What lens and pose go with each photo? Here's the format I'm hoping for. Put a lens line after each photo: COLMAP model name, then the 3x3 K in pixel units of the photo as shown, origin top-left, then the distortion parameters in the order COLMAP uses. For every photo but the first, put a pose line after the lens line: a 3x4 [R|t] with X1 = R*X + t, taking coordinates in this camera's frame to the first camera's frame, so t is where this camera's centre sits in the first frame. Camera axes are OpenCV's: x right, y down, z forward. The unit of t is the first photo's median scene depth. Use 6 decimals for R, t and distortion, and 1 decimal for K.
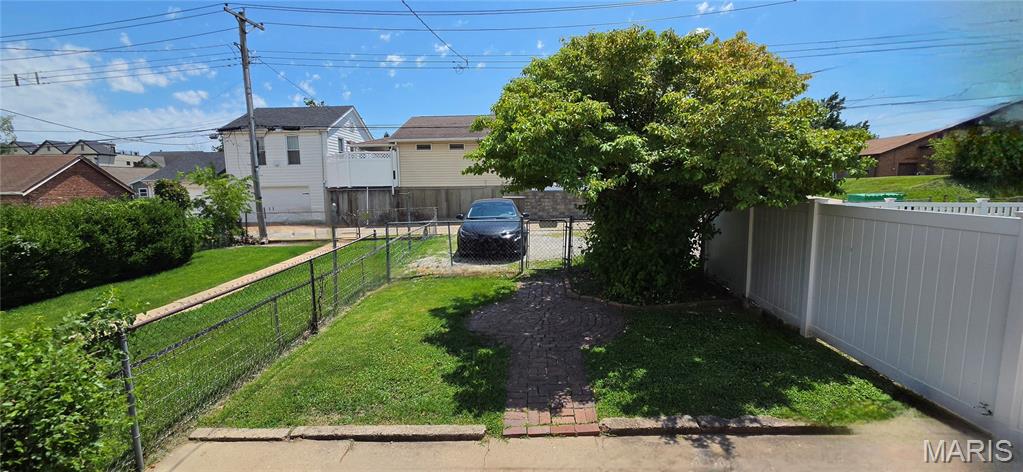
lens RADIAL K [[409.7, 0, 533.6], [0, 409.7, 235.0], [0, 0, 1]] dist [0.000652, -0.003792]
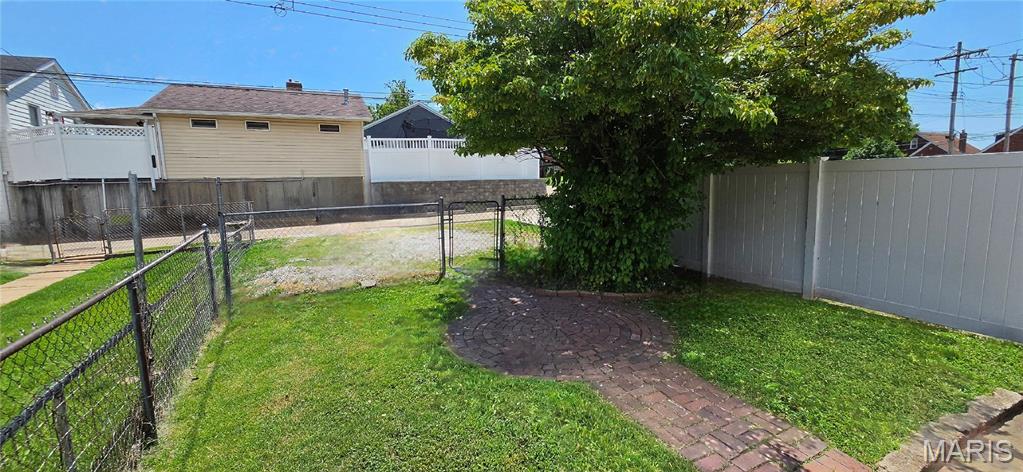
lens RADIAL K [[409.7, 0, 533.6], [0, 409.7, 235.0], [0, 0, 1]] dist [0.000652, -0.003792]
pose [[0.890945, -0.067197, 0.449112, -0.089368], [0.067465, 0.997602, 0.015427, 0.008486], [-0.449072, 0.016555, 0.893342, 0.106072]]
